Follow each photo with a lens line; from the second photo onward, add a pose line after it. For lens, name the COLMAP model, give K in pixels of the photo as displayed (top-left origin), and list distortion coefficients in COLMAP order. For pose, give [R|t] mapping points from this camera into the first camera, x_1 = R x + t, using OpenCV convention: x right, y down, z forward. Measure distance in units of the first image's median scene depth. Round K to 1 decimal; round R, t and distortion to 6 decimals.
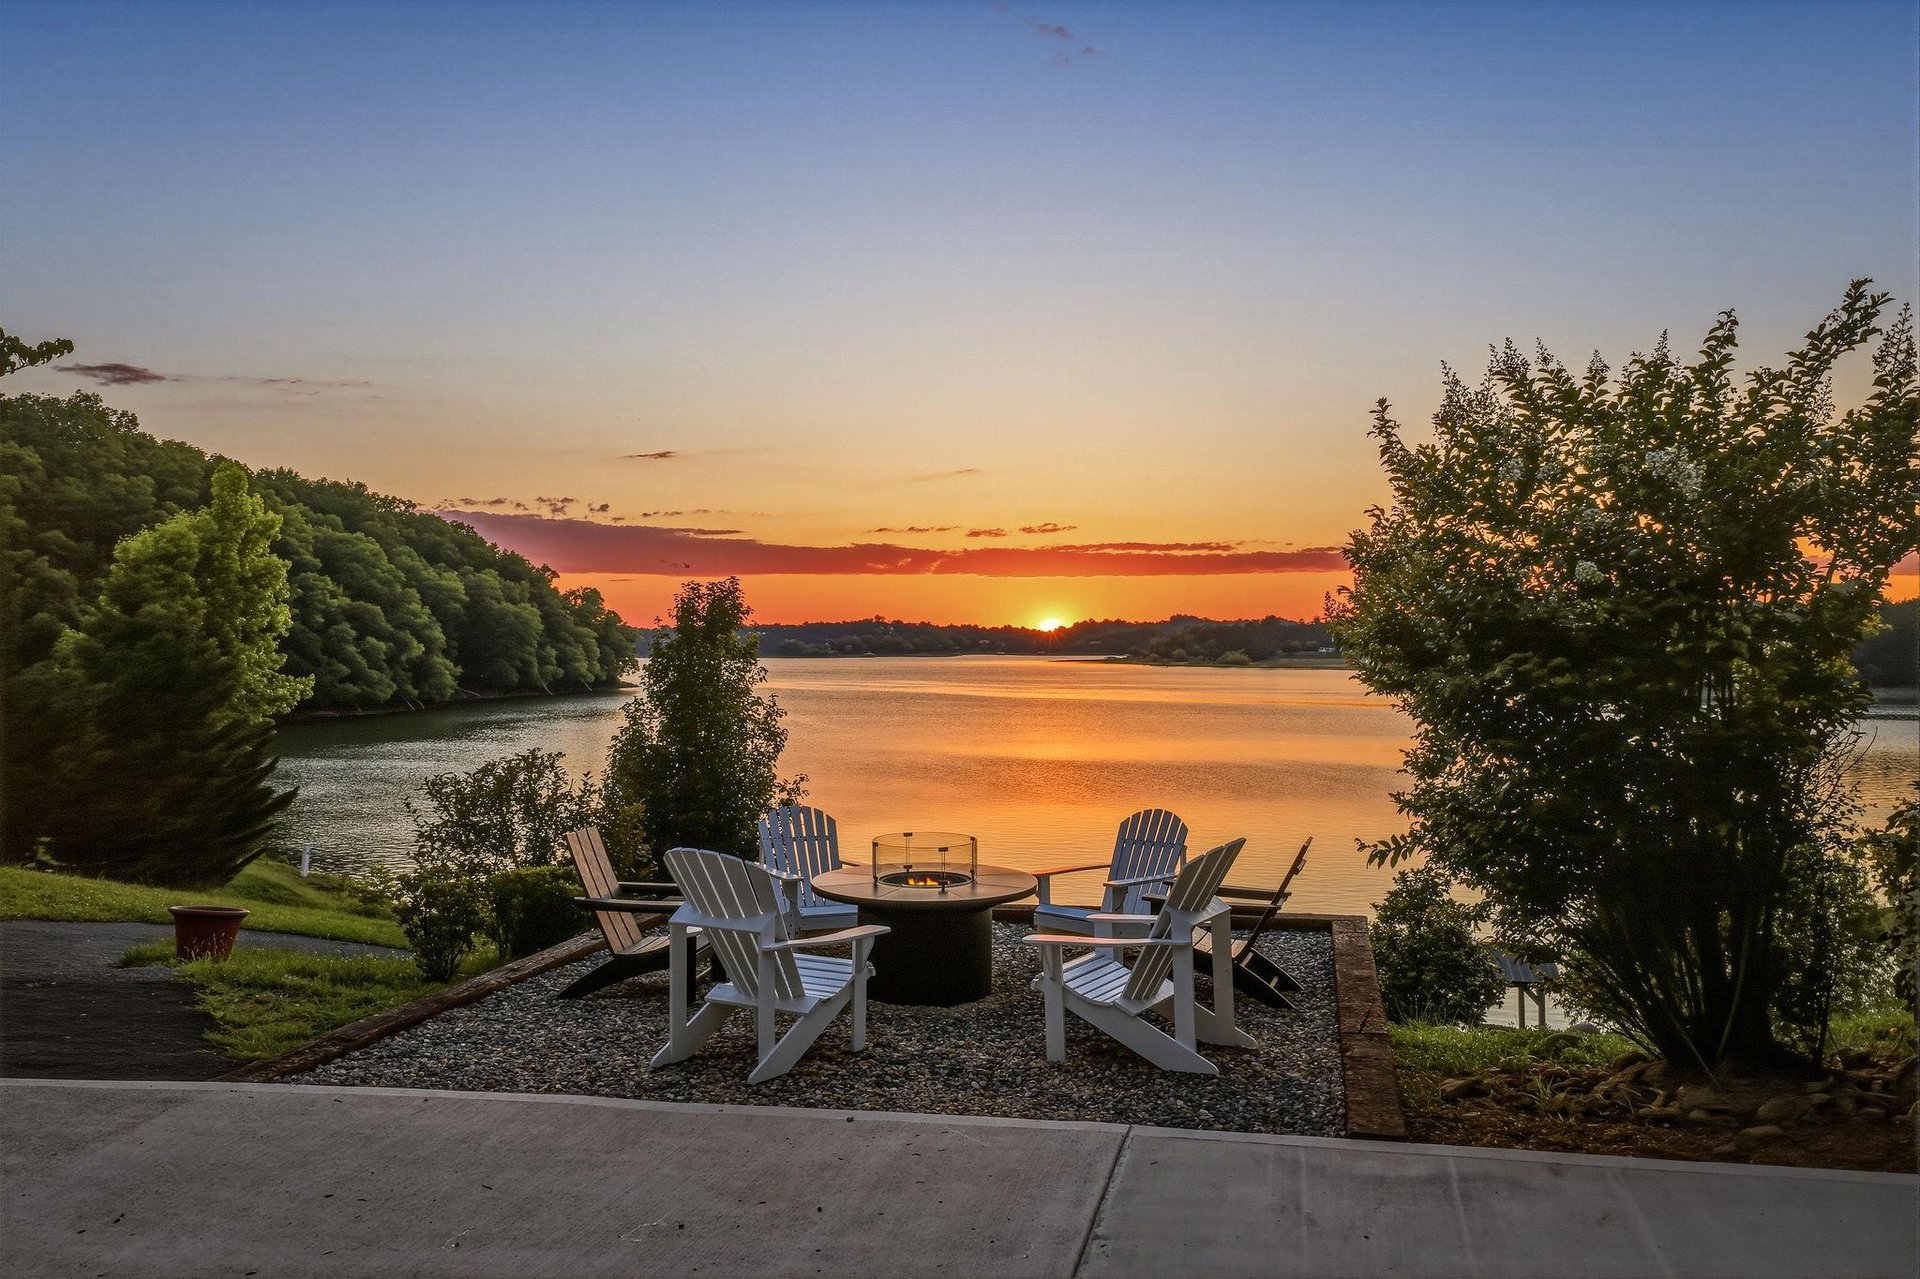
lens RADIAL K [[1603.1, 0, 960.0], [0, 1603.1, 639.5], [0, 0, 1]] dist [-0.000820, 0.005959]
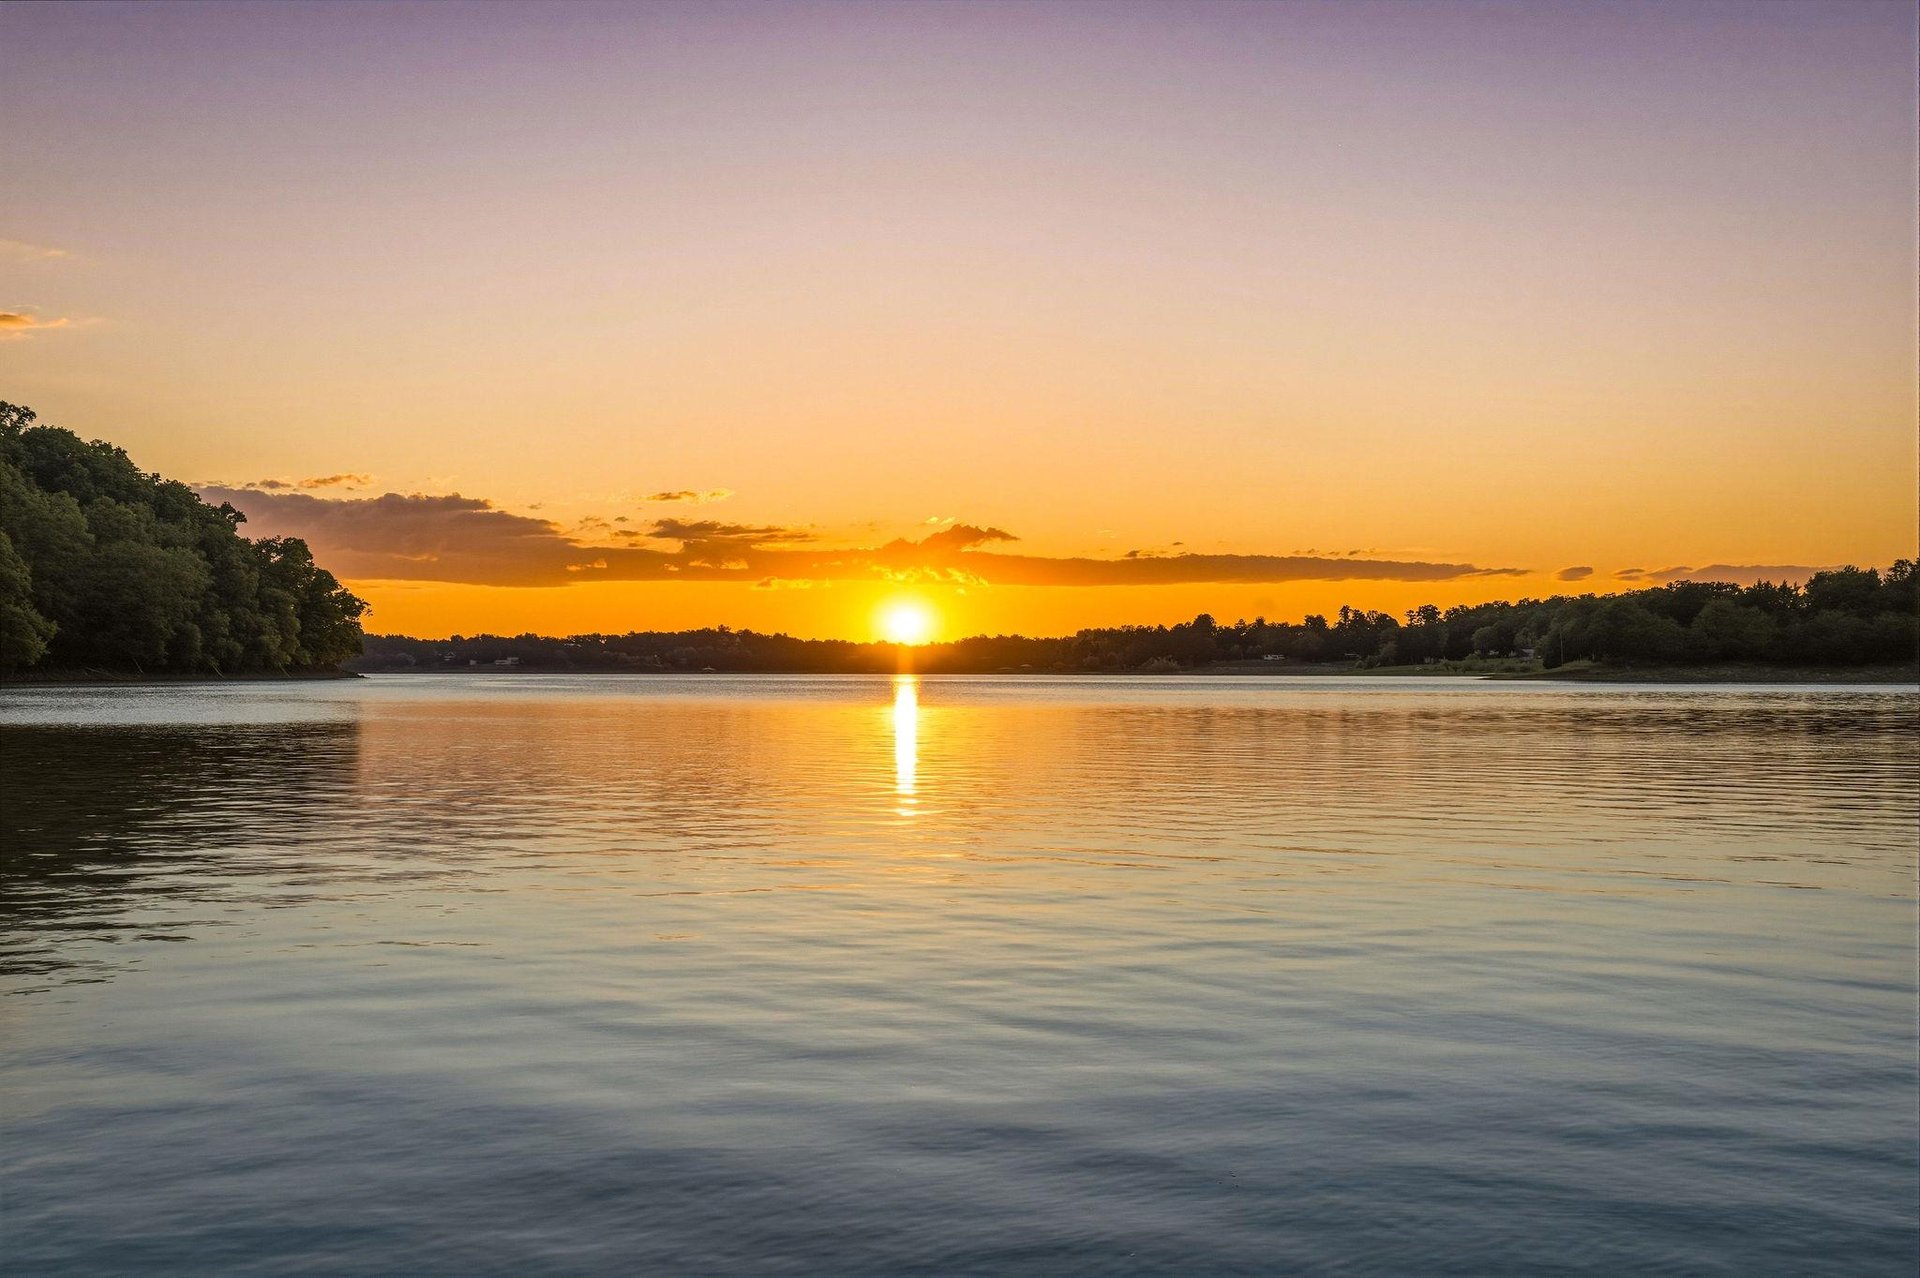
lens RADIAL K [[1863.1, 0, 933.4], [0, 1863.1, 634.5], [0, 0, 1]] dist [0.006194, 0.008982]
pose [[0.998483, 0.000746, 0.055062, 0.017284], [0.000416, 0.999777, -0.021104, 0.040378], [-0.055066, 0.021095, 0.998260, 0.195713]]
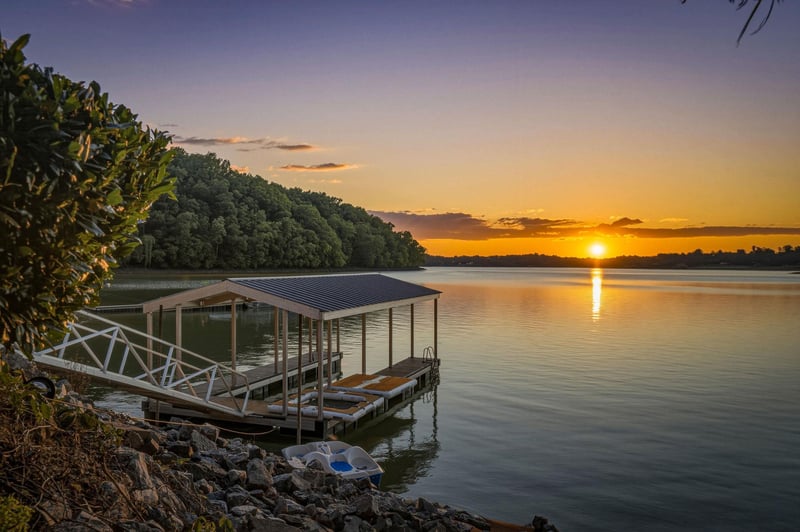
lens RADIAL K [[574.2, 0, 400.0], [0, 574.2, 266.0], [0, 0, 1]] dist [0.001325, -0.003400]
pose [[0.956341, 0.004650, -0.292215, 0.048453], [-0.004924, 0.999988, -0.000201, 0.034627], [0.292210, 0.001631, 0.956353, 0.127609]]
